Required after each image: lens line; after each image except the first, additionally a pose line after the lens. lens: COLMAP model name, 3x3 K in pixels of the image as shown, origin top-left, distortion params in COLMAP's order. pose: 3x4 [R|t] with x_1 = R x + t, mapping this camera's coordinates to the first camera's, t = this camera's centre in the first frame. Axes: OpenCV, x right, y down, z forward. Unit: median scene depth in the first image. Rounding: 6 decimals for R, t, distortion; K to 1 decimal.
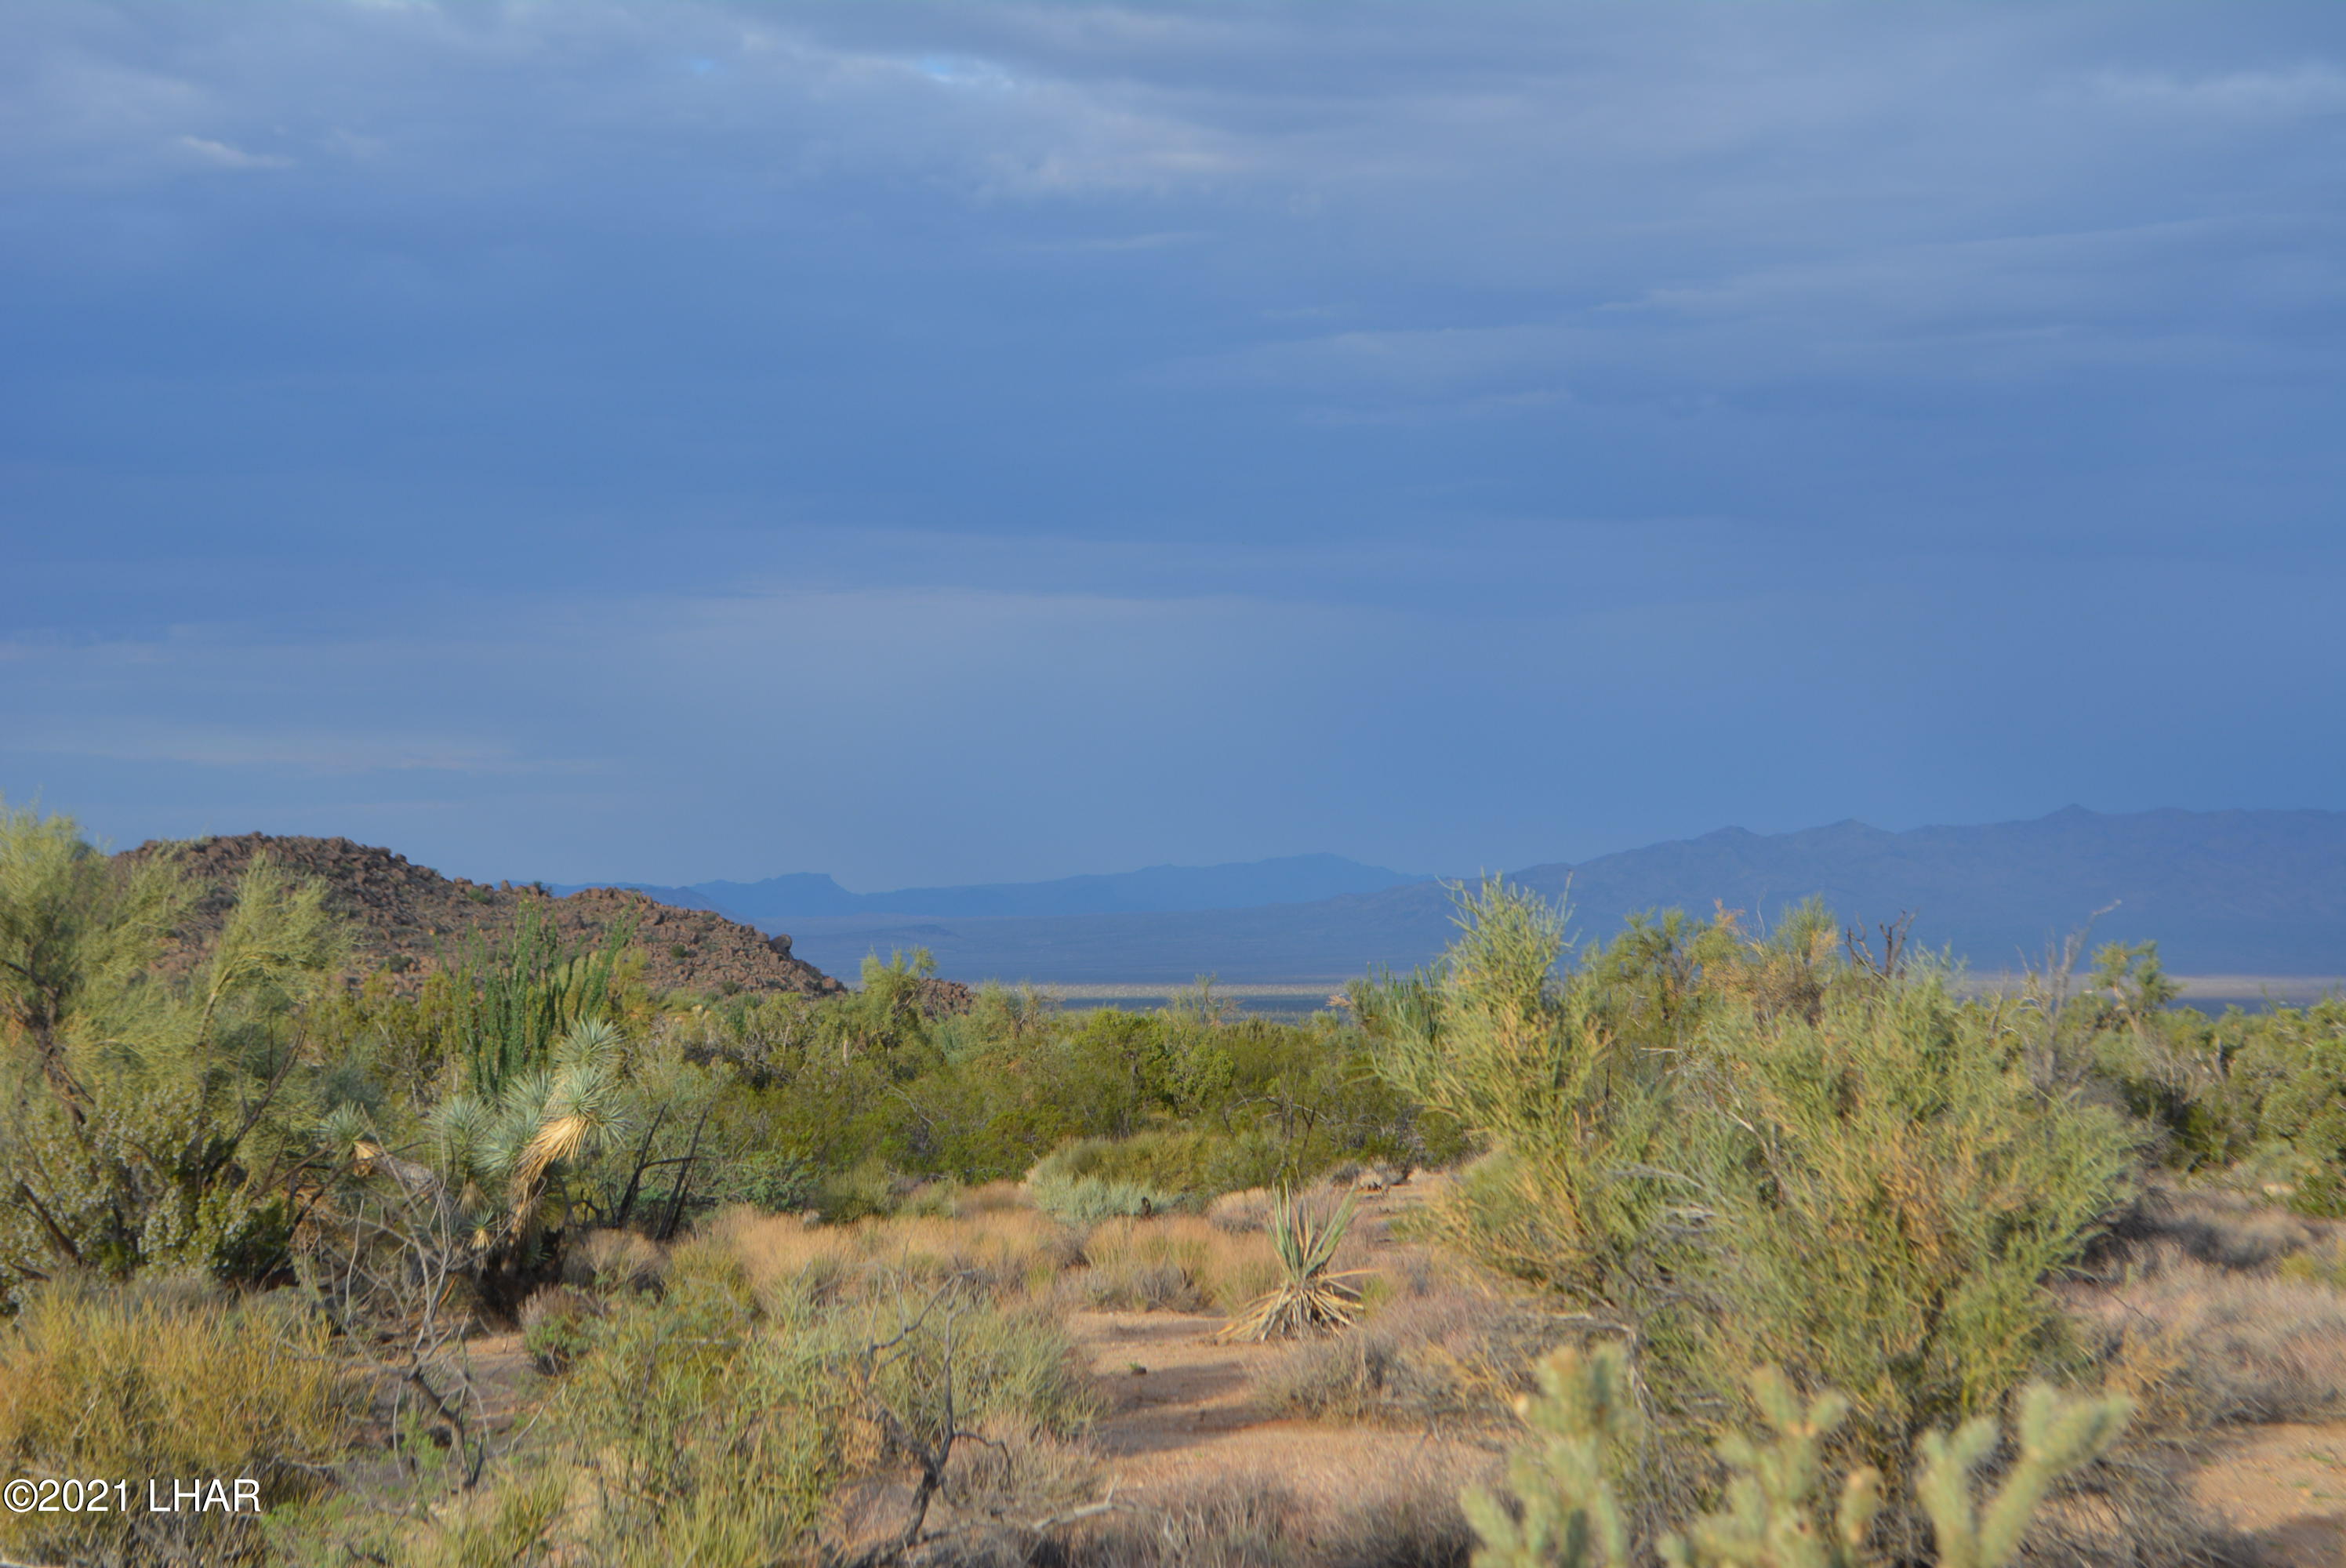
lens RADIAL K [[5448.5, 0, 1179.0], [0, 5448.5, 799.7], [0, 0, 1]] dist [0.036651, 0.000000]
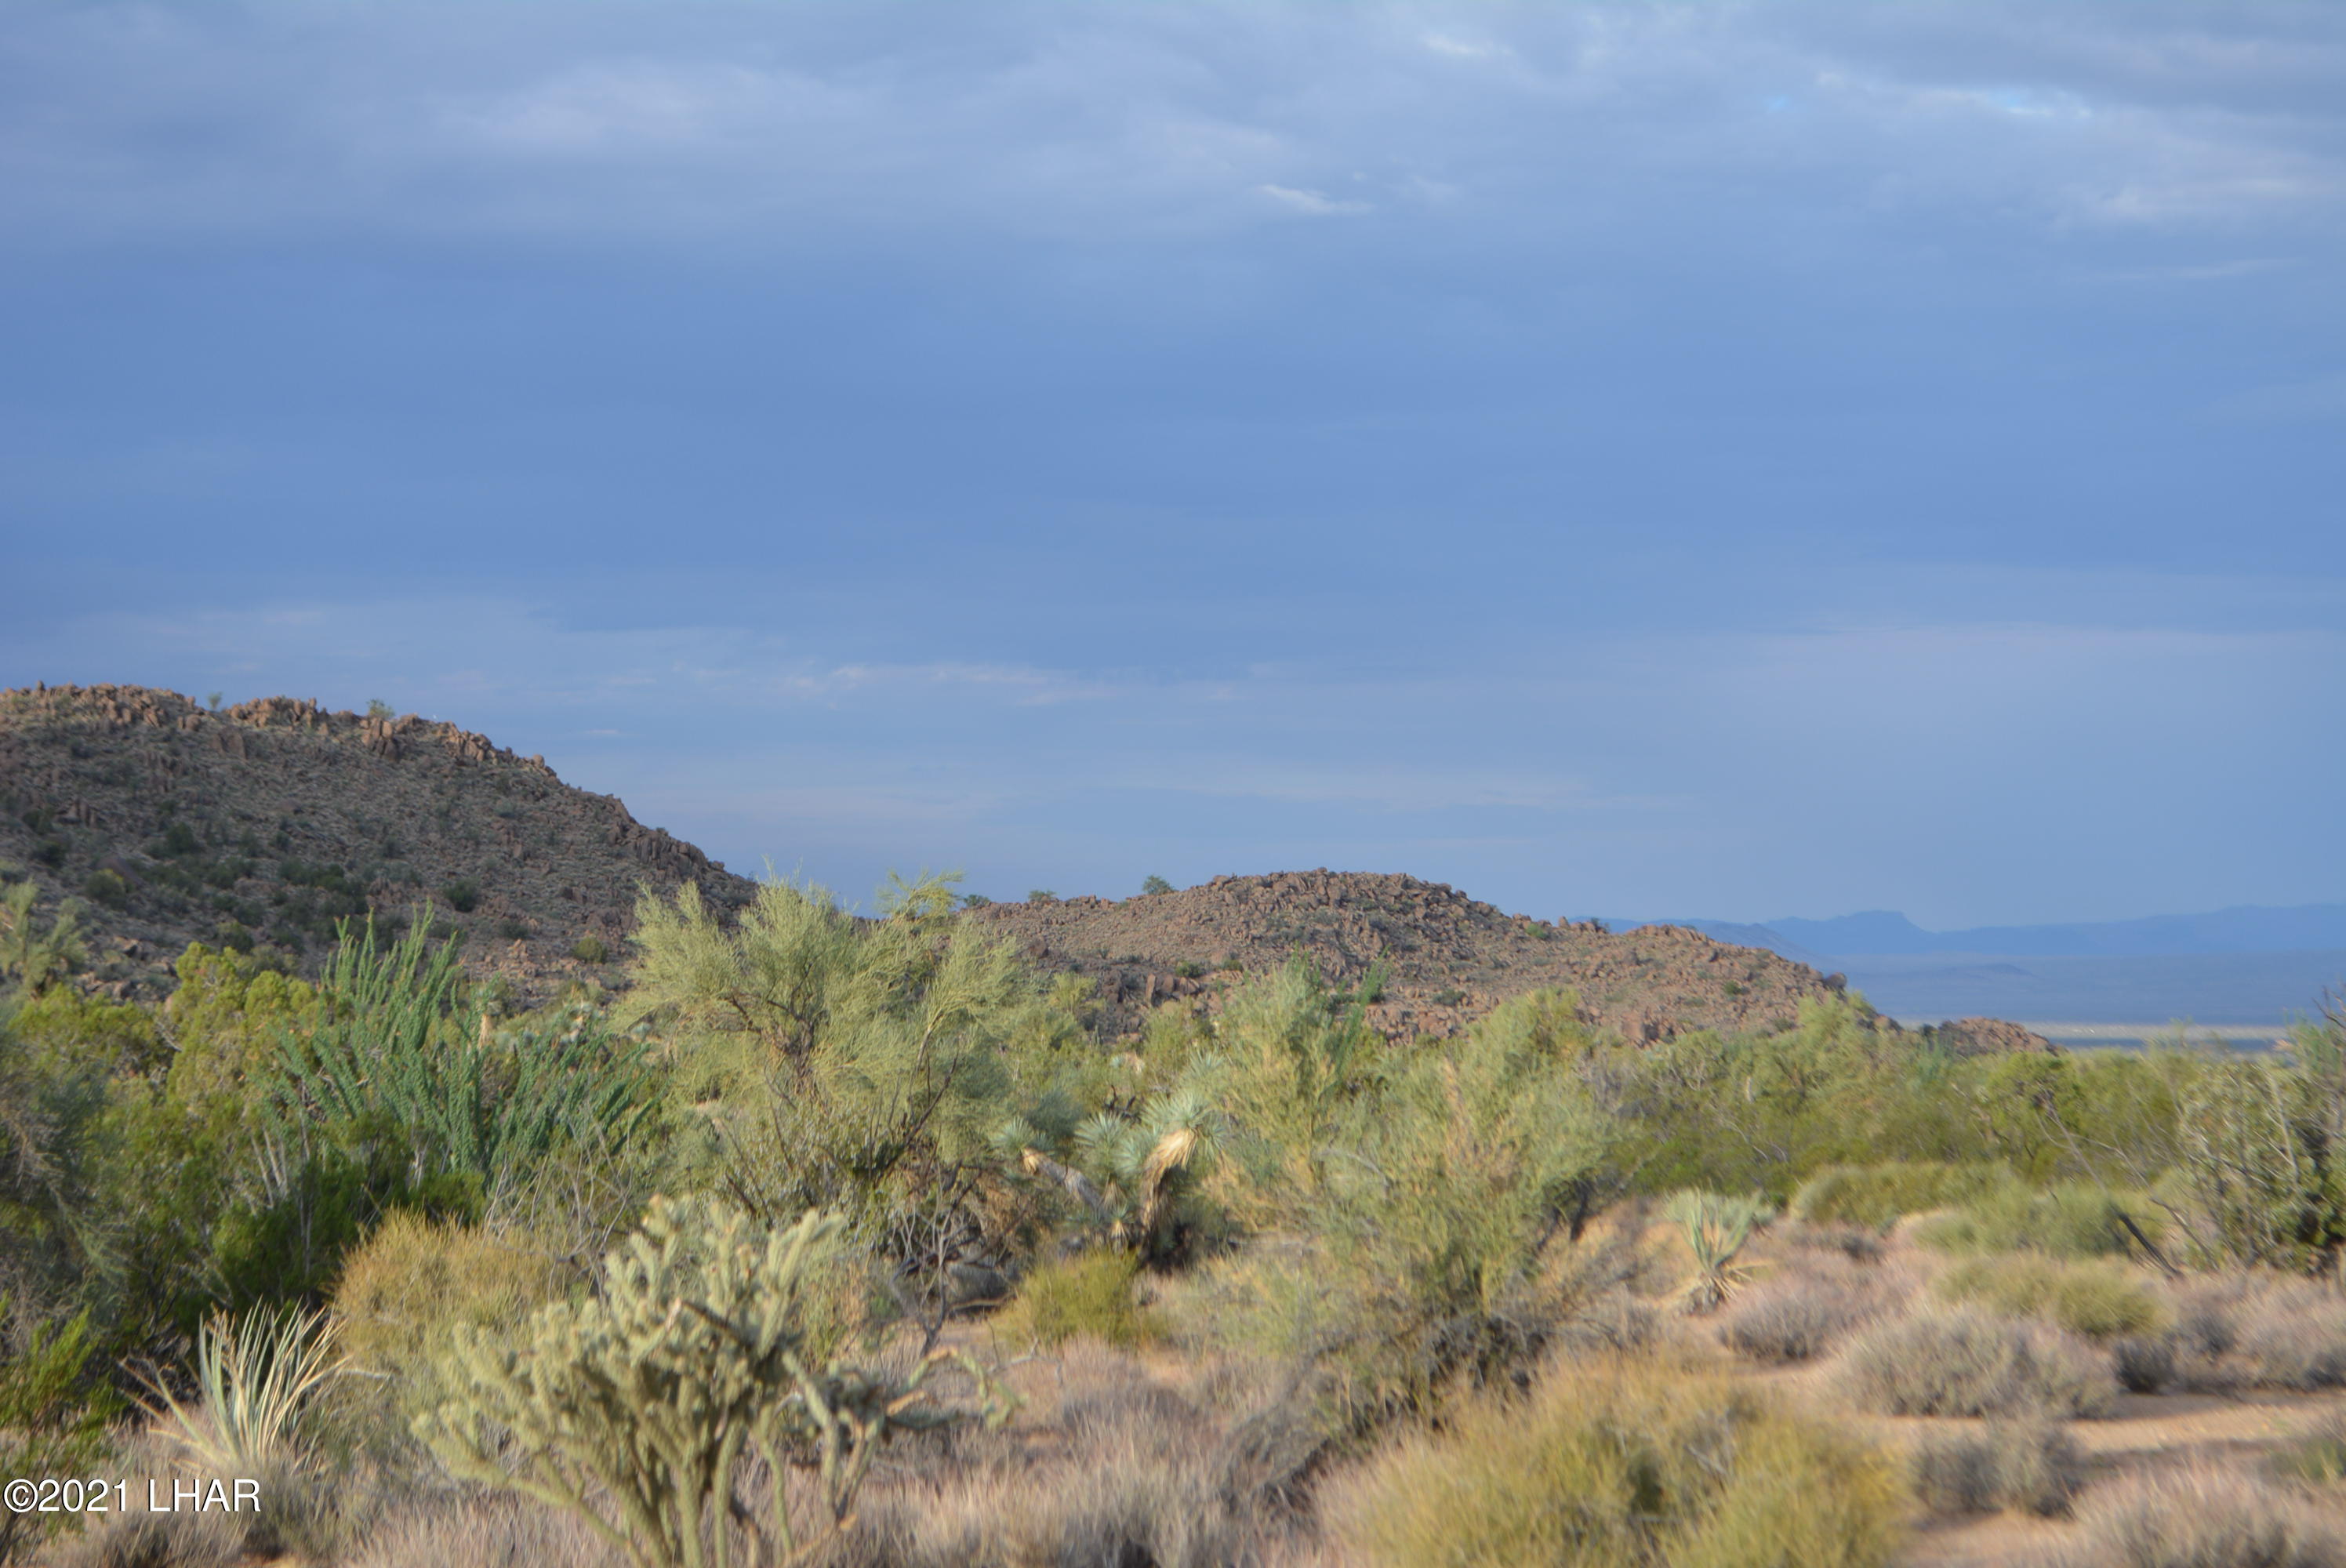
lens RADIAL K [[5448.5, 0, 1171.3], [0, 5448.5, 780.5], [0, 0, 1]] dist [0.036651, 0.000000]
pose [[0.980401, 0.001187, -0.197008, 0.126583], [-0.003185, 0.999947, -0.009826, -0.009051], [0.196986, 0.010261, 0.980353, -0.209662]]
